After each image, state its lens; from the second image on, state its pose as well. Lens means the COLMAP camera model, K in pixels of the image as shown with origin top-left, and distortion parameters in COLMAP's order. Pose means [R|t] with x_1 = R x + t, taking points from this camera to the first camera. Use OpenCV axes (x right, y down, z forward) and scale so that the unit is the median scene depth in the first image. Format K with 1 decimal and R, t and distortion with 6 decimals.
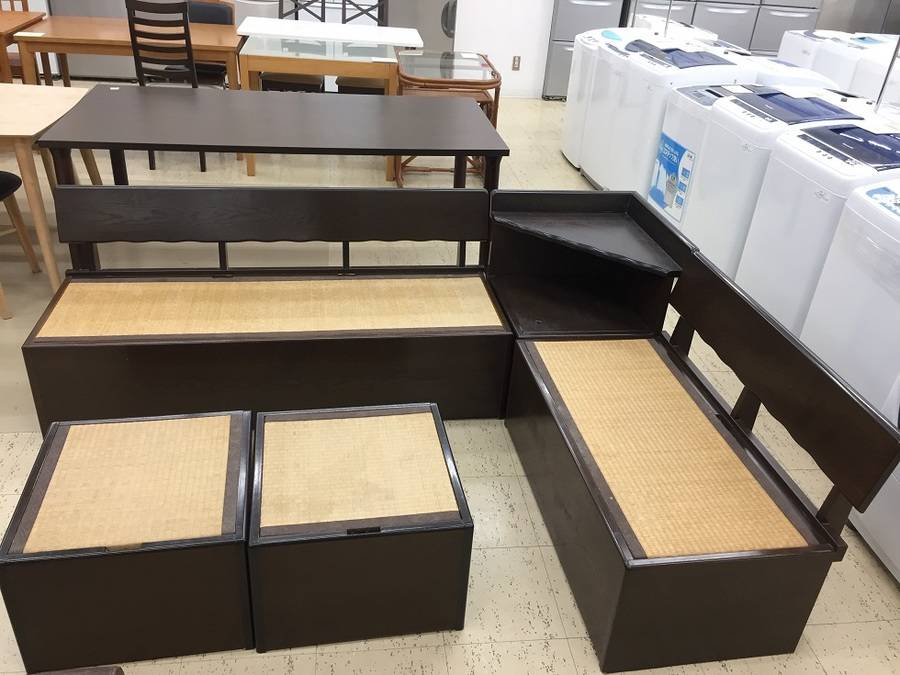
lens RADIAL K [[768.5, 0, 450.0], [0, 768.5, 337.5], [0, 0, 1]] dist [0.053263, -0.084826]
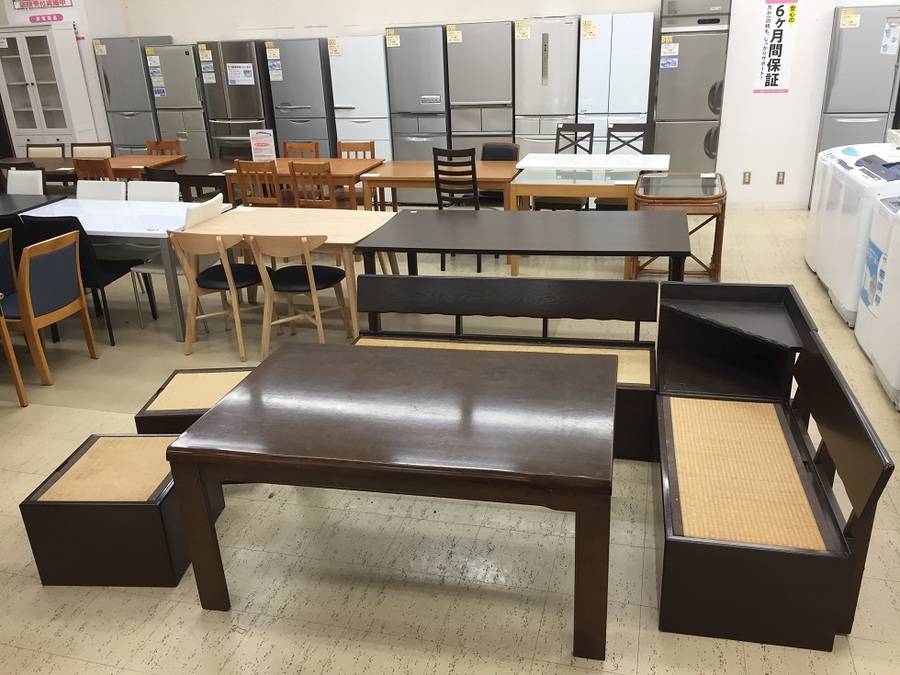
lens RADIAL K [[768.5, 0, 450.0], [0, 768.5, 337.5], [0, 0, 1]] dist [0.053263, -0.084826]
pose [[0.917694, 0.041744, -0.395089, 0.156090], [-0.097551, 0.987696, -0.122229, 0.056834], [0.385126, 0.150710, 0.910475, -0.176220]]
